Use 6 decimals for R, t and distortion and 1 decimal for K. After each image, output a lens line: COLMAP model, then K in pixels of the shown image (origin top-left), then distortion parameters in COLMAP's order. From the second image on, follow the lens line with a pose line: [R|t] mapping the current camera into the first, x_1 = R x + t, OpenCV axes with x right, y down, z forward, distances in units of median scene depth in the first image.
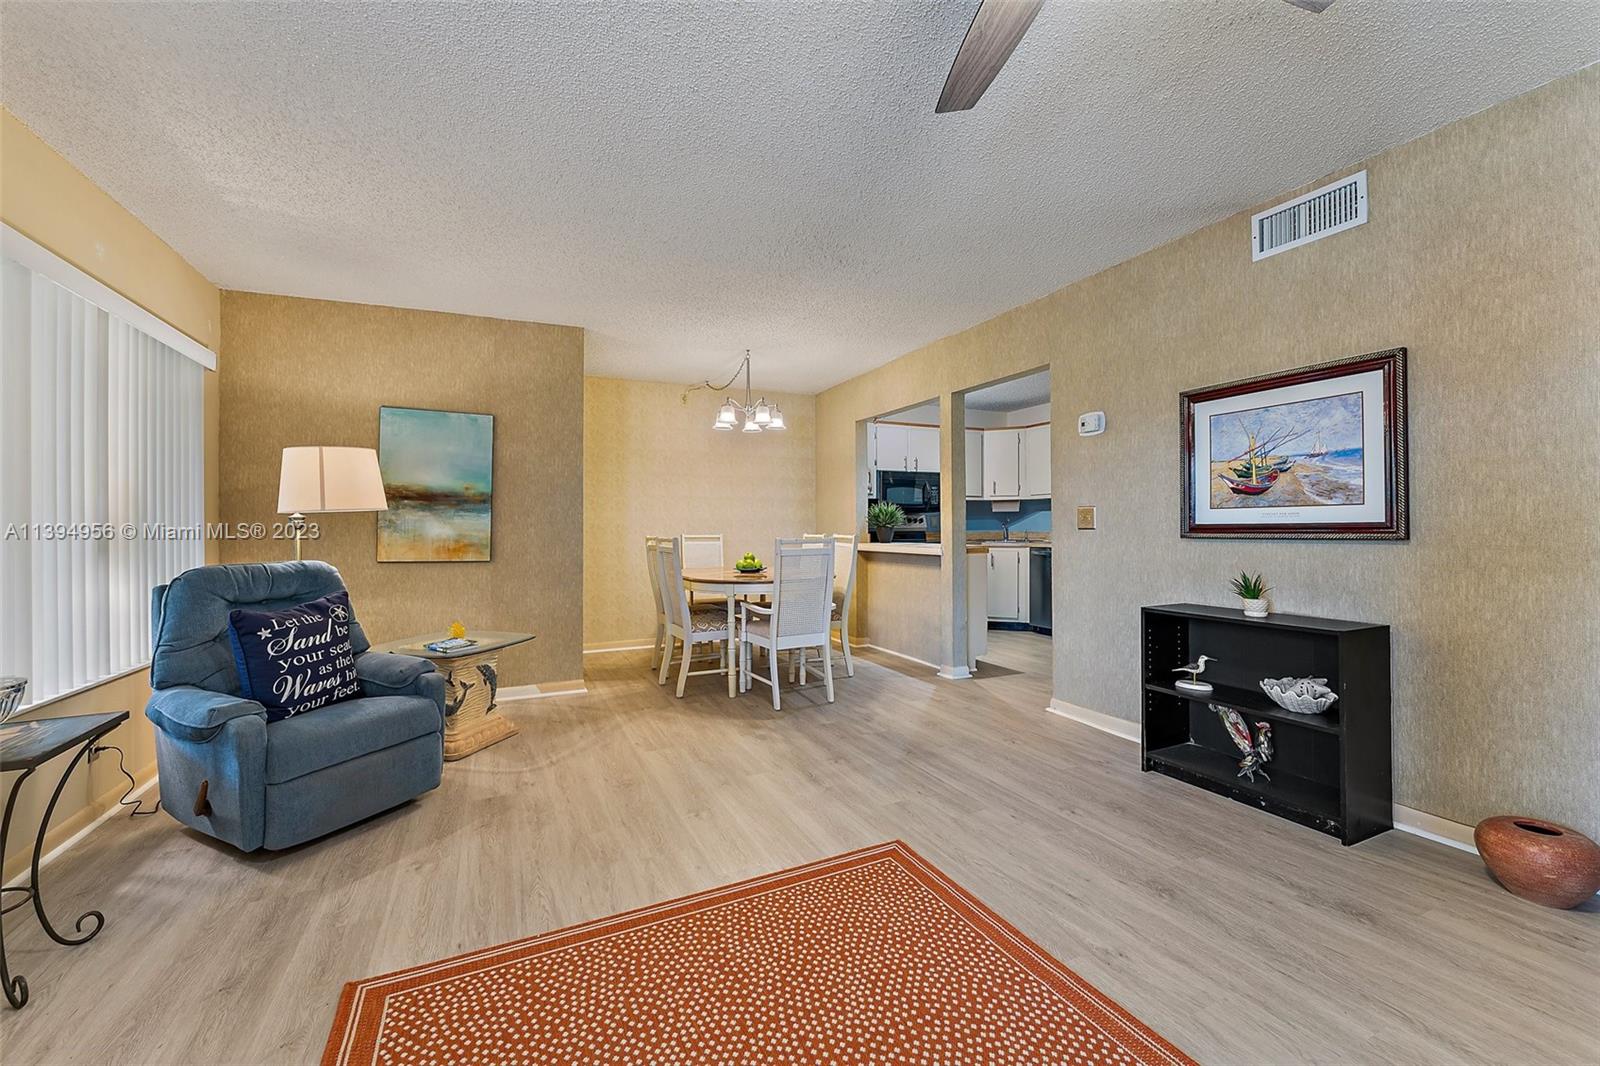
lens RADIAL K [[804.2, 0, 868.7], [0, 804.2, 546.5], [0, 0, 1]] dist [-0.001496, -0.000386]
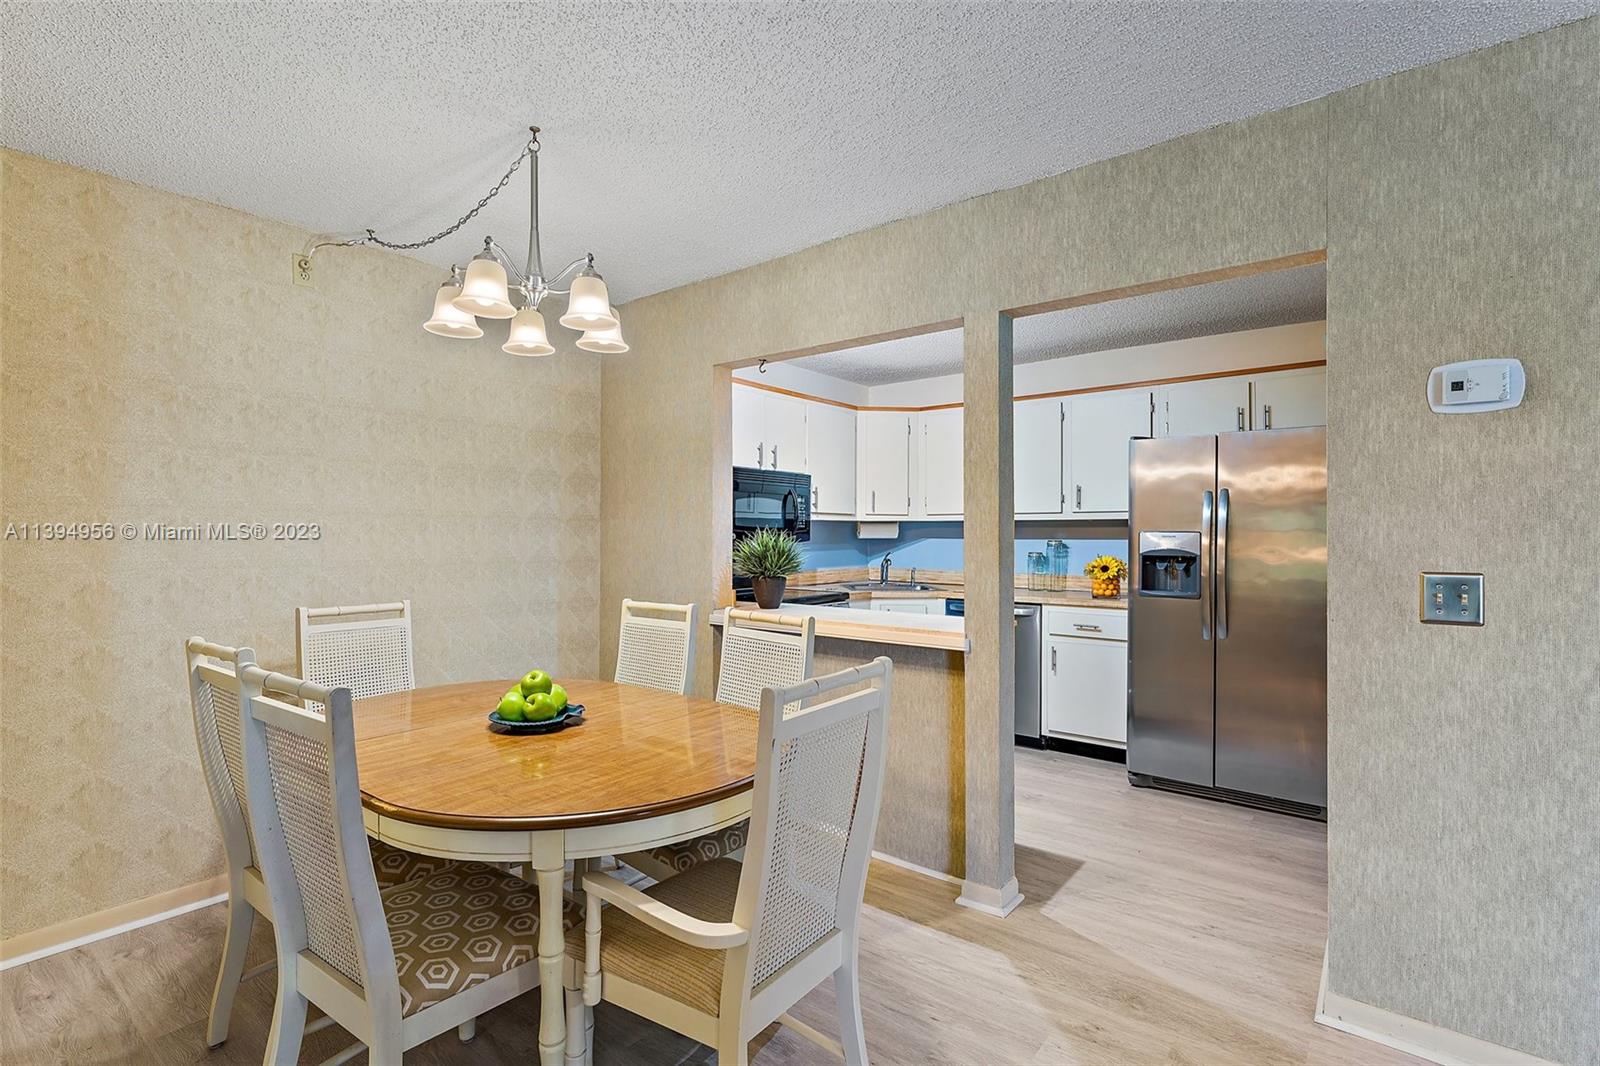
lens RADIAL K [[804.2, 0, 868.7], [0, 804.2, 546.5], [0, 0, 1]] dist [-0.001496, -0.000386]
pose [[0.903016, 0.004168, 0.429587, -0.142491], [-0.003317, 0.999991, -0.002729, -0.041927], [-0.429594, 0.001039, 0.903022, 0.502303]]
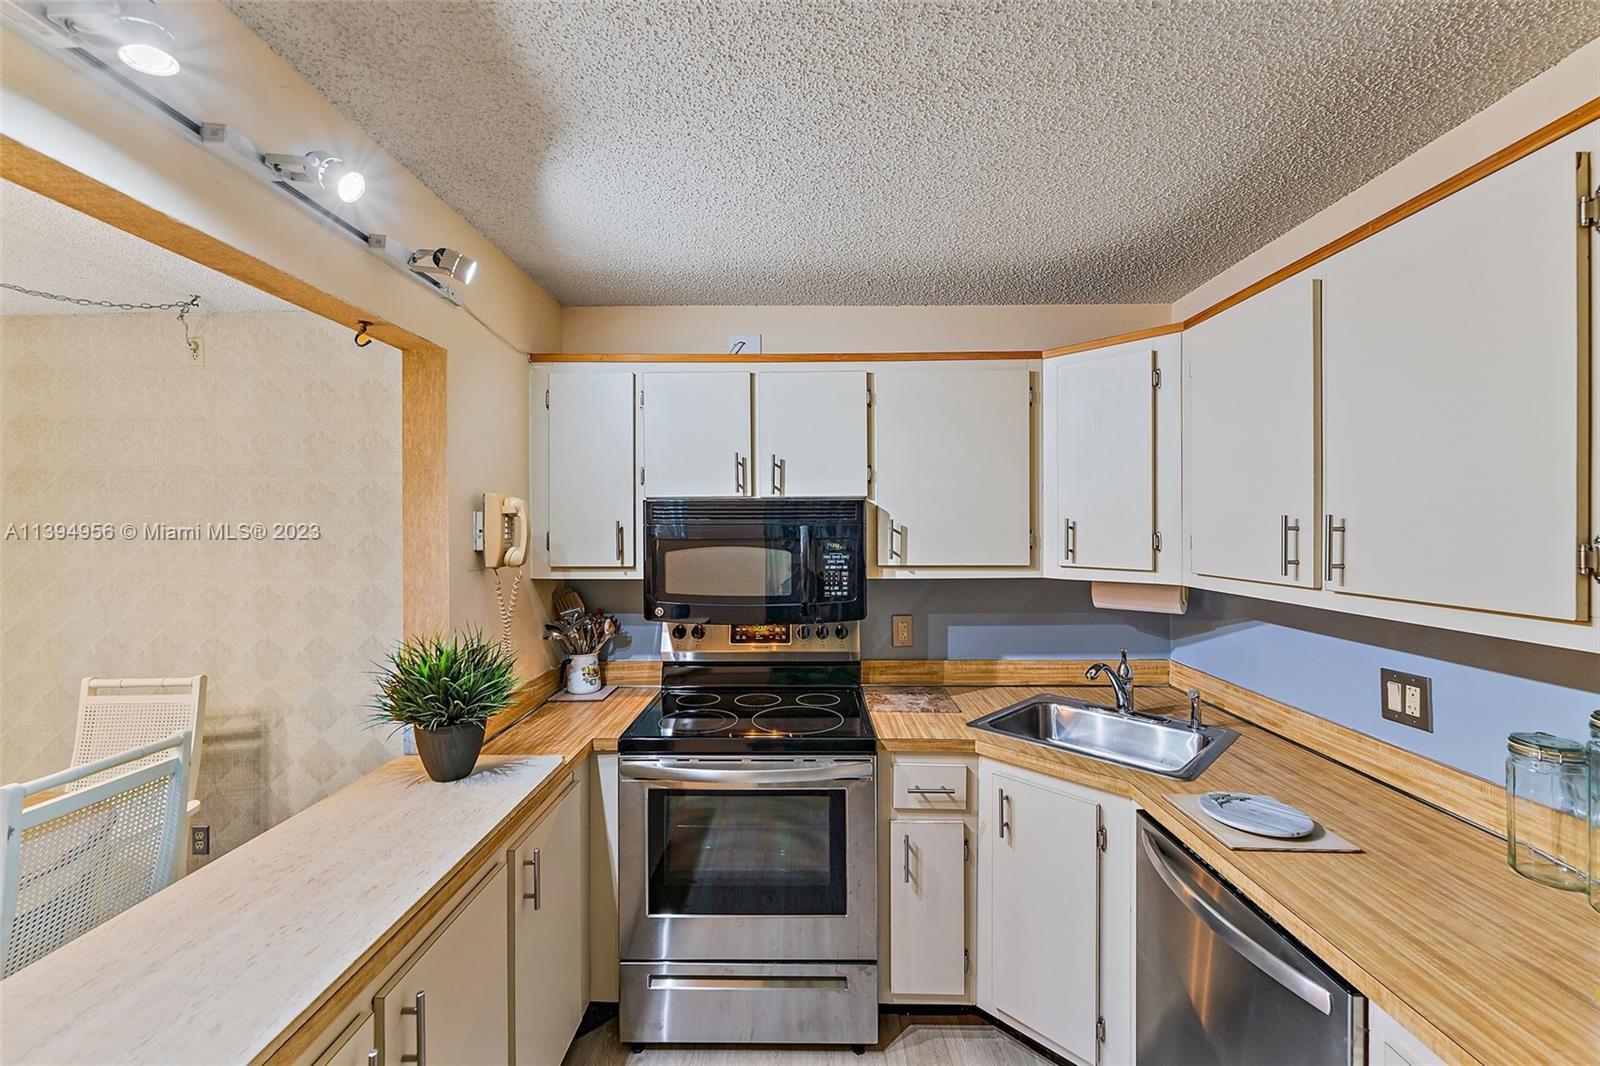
lens RADIAL K [[675.0, 0, 807.3], [0, 675.0, 525.6], [0, 0, 1]] dist [0.001168, 0.000046]
pose [[0.849014, 0.010253, -0.528271, 0.242938], [-0.013225, 0.999911, -0.001849, -0.090538], [0.528204, 0.008556, 0.849074, 0.857192]]
